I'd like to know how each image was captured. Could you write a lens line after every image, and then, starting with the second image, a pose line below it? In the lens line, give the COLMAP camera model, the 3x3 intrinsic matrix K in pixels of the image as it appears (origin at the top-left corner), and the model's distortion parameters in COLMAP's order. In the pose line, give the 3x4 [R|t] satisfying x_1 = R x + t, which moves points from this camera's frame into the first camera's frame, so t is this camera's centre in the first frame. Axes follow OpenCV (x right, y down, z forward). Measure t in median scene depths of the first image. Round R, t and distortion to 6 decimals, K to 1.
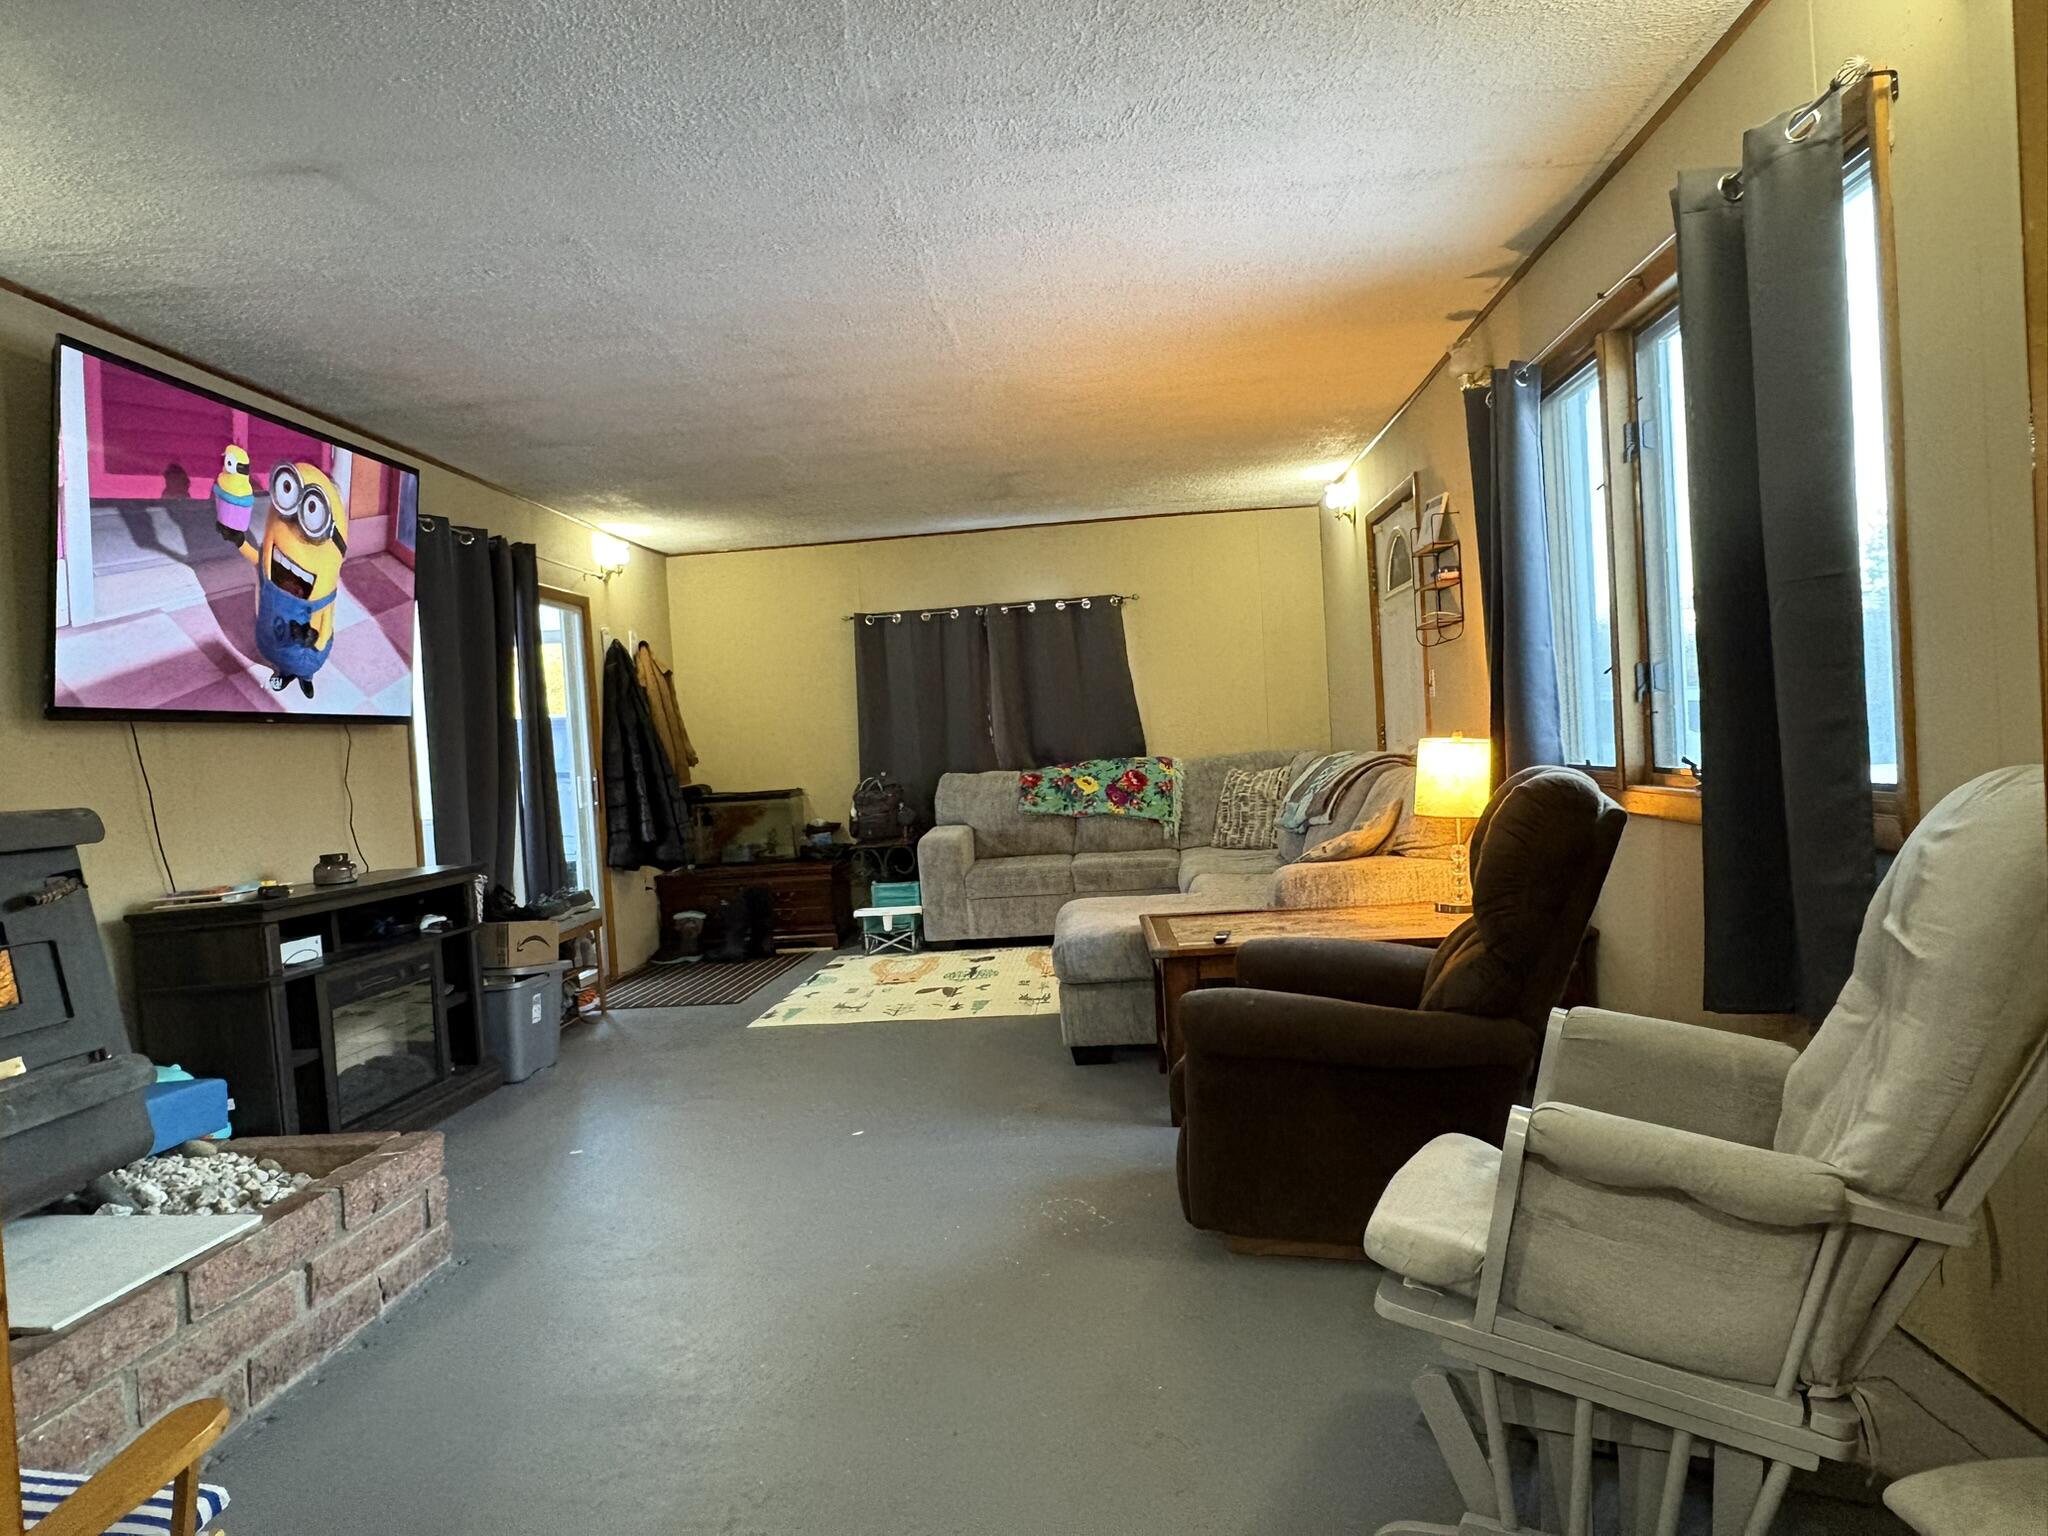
lens RADIAL K [[1309.0, 0, 968.0], [0, 1309.0, 761.2], [0, 0, 1]] dist [0.055175, -0.000046]
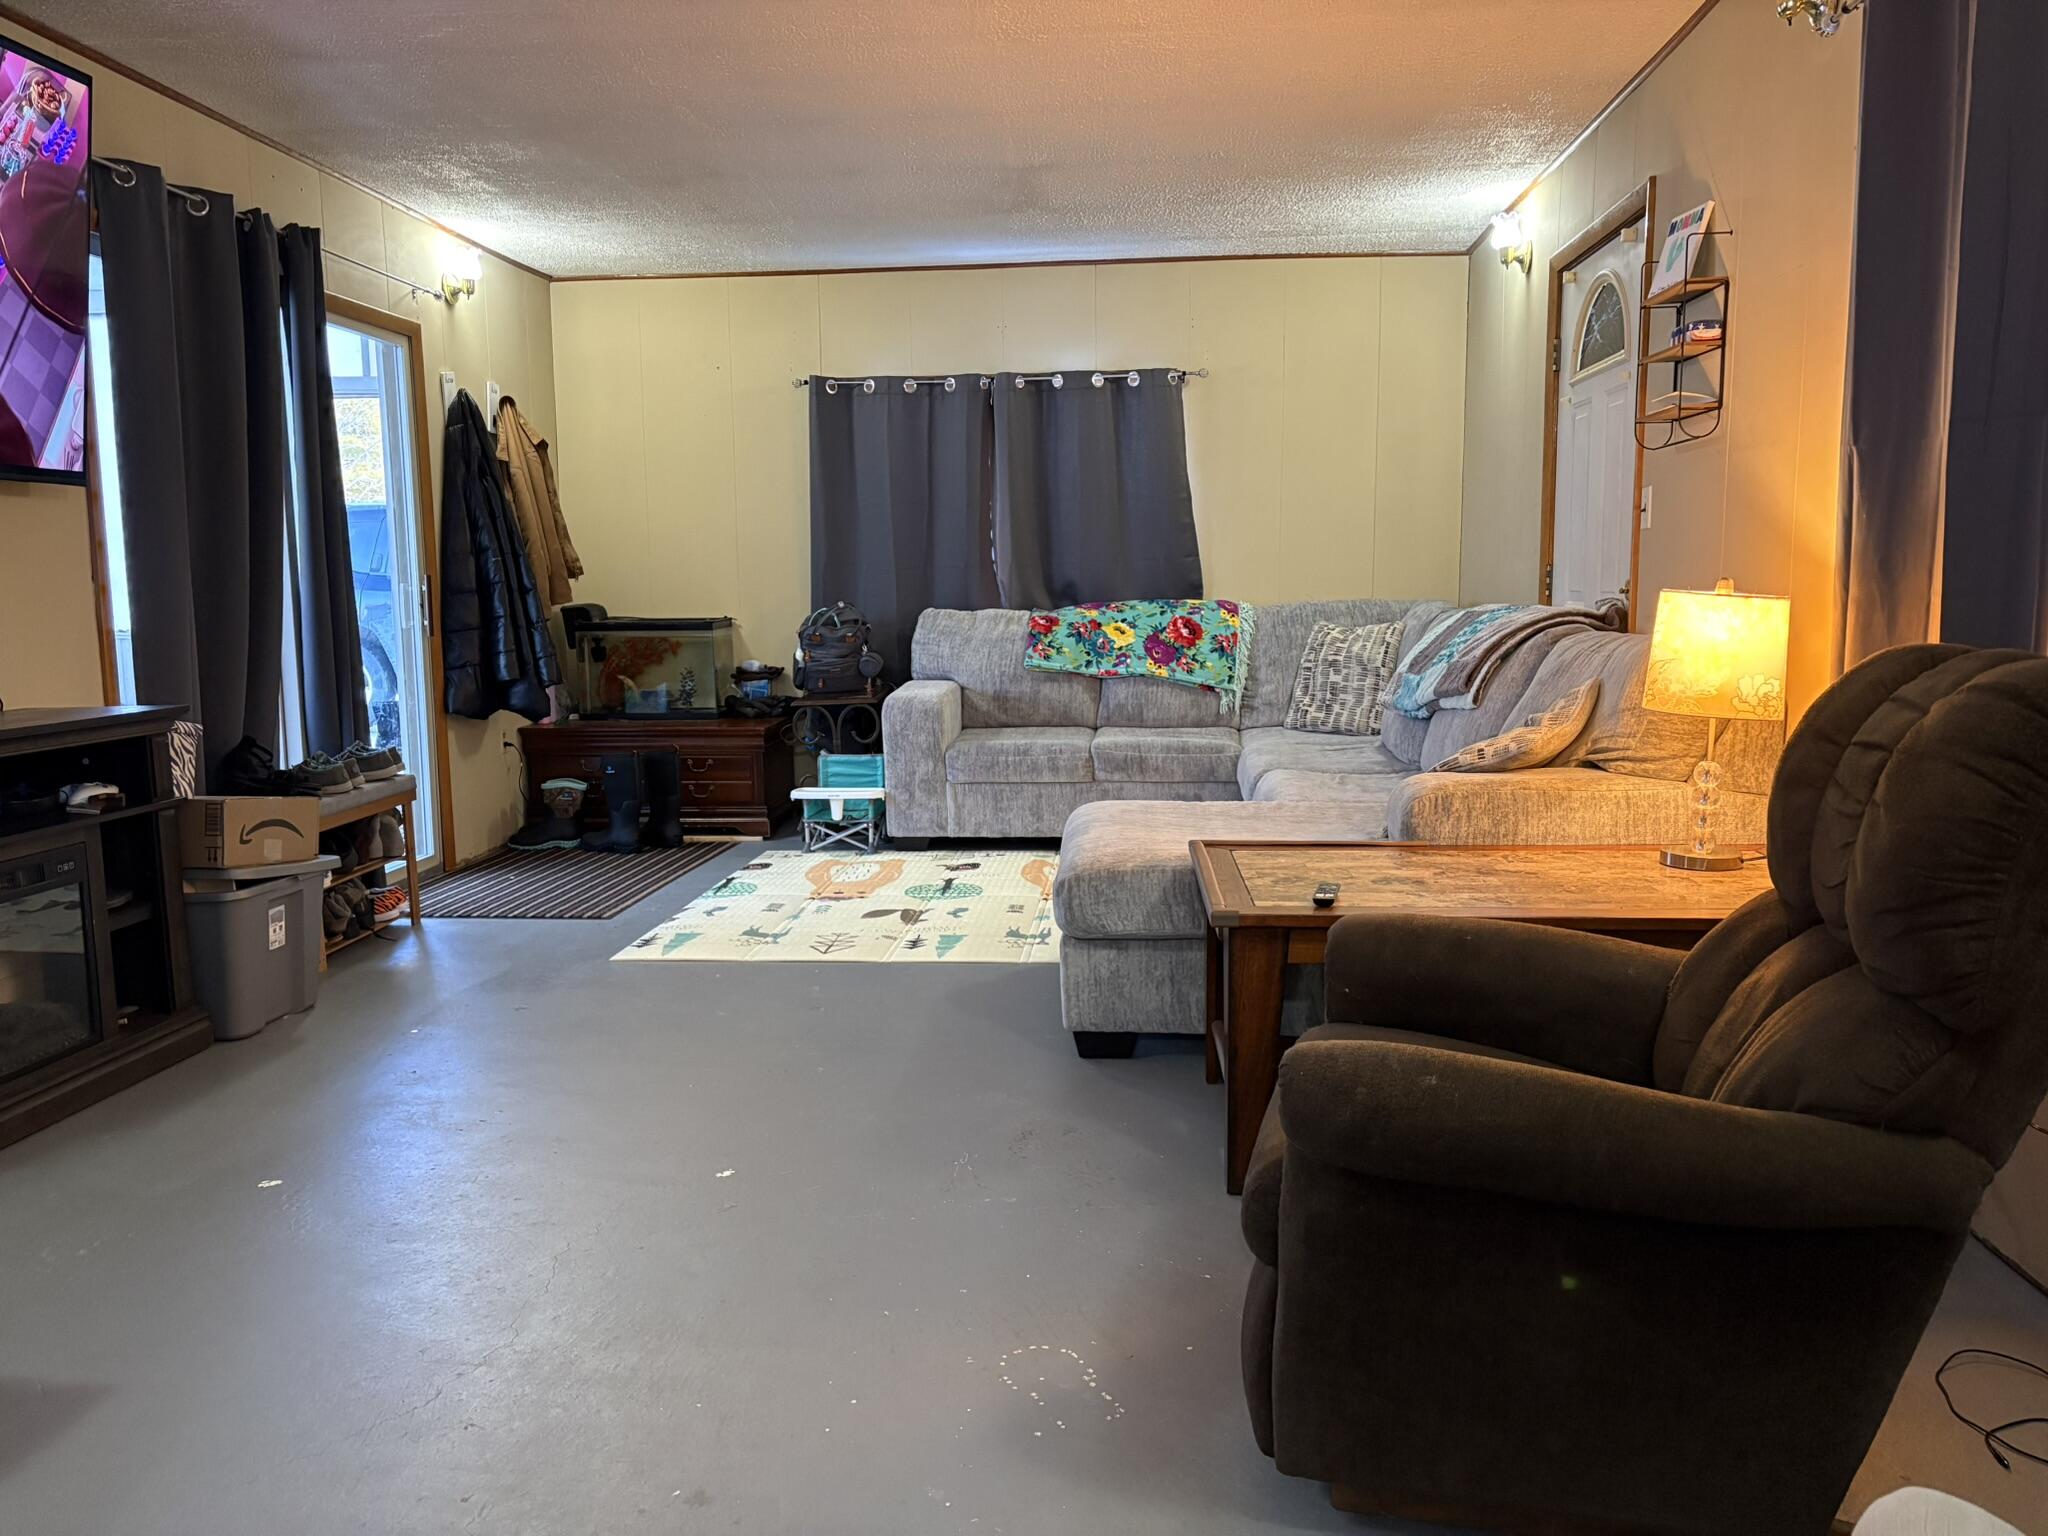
lens RADIAL K [[1532.7, 0, 1024.0], [0, 1532.7, 768.0], [0, 0, 1]] dist [0.101439, -0.216007]
pose [[0.998210, 0.048820, 0.034532, 0.012403], [-0.052314, 0.992685, 0.108810, 0.002039], [-0.028968, -0.110422, 0.993463, 0.151883]]
